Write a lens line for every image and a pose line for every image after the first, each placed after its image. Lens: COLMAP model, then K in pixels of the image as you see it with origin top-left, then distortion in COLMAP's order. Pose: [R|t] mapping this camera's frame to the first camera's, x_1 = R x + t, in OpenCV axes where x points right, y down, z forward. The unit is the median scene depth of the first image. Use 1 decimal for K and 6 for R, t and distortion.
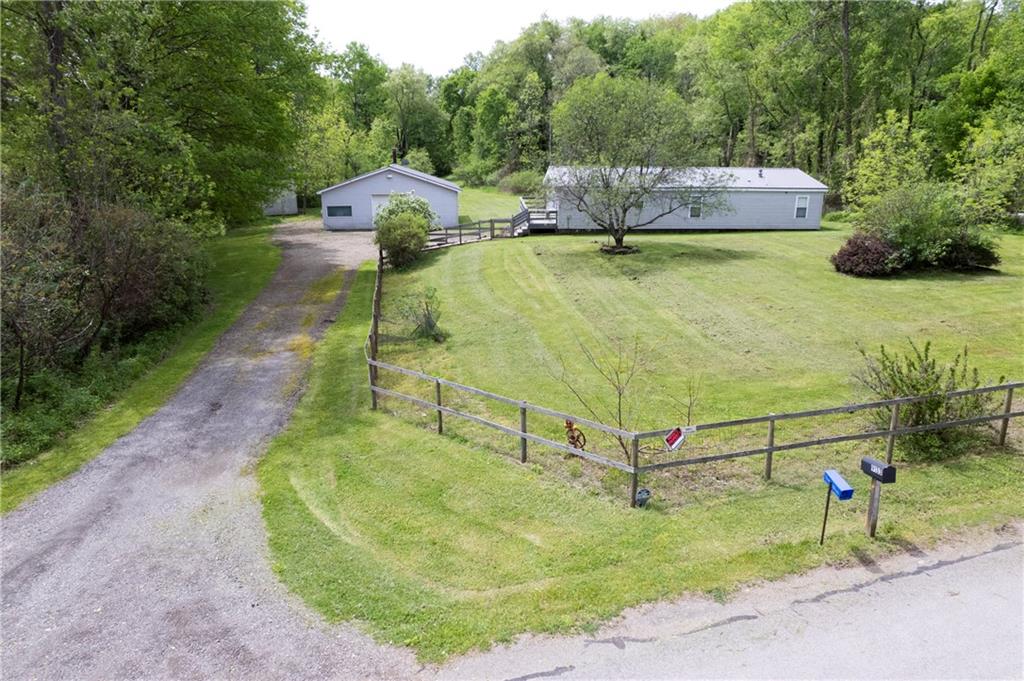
lens RADIAL K [[652.2, 0, 520.5], [0, 652.2, 332.8], [0, 0, 1]] dist [-0.071265, 0.065722]
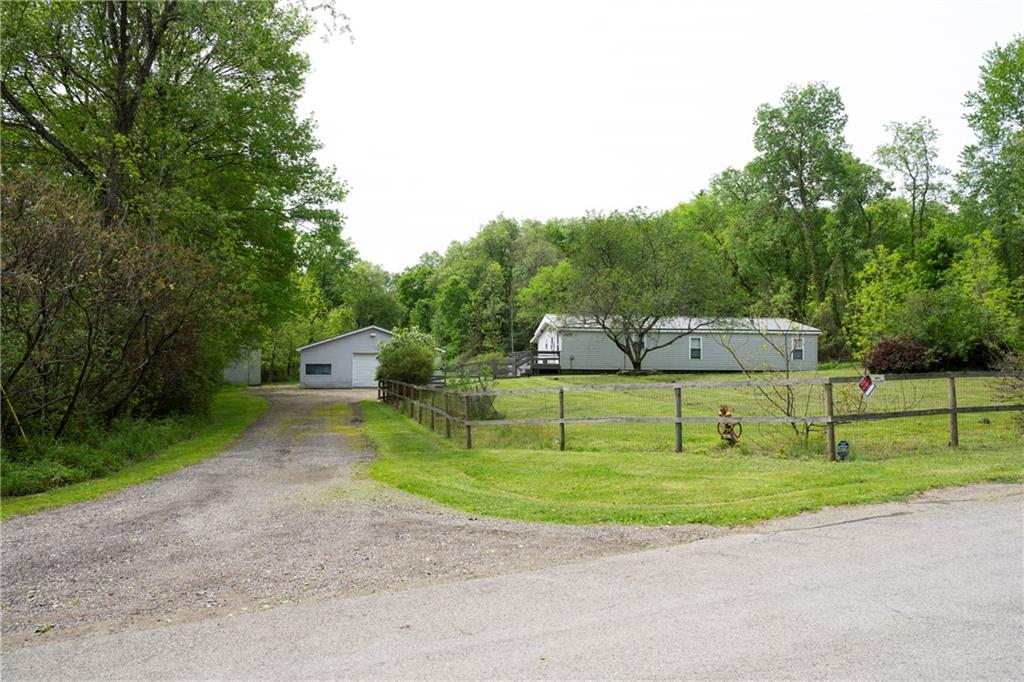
lens RADIAL K [[673.5, 0, 512.0], [0, 673.5, 341.0], [0, 0, 1]] dist [-0.005125, 0.000658]
pose [[0.997048, 0.006420, 0.076517, -0.094925], [0.016709, 0.954480, -0.297807, 0.102482], [-0.074946, 0.298206, 0.951555, 0.020636]]
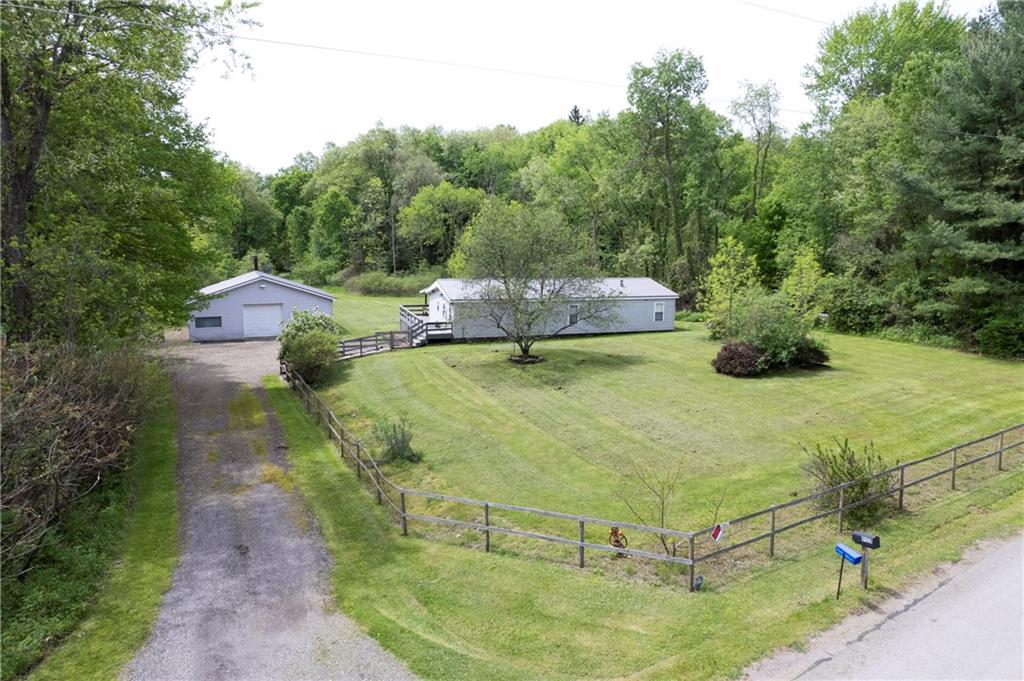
lens RADIAL K [[652.2, 0, 520.5], [0, 652.2, 332.8], [0, 0, 1]] dist [-0.071265, 0.065722]
pose [[0.961419, -0.030644, 0.273374, -0.129445], [0.067304, 0.989776, -0.125750, -0.026771], [-0.266726, 0.139297, 0.953653, -0.051645]]
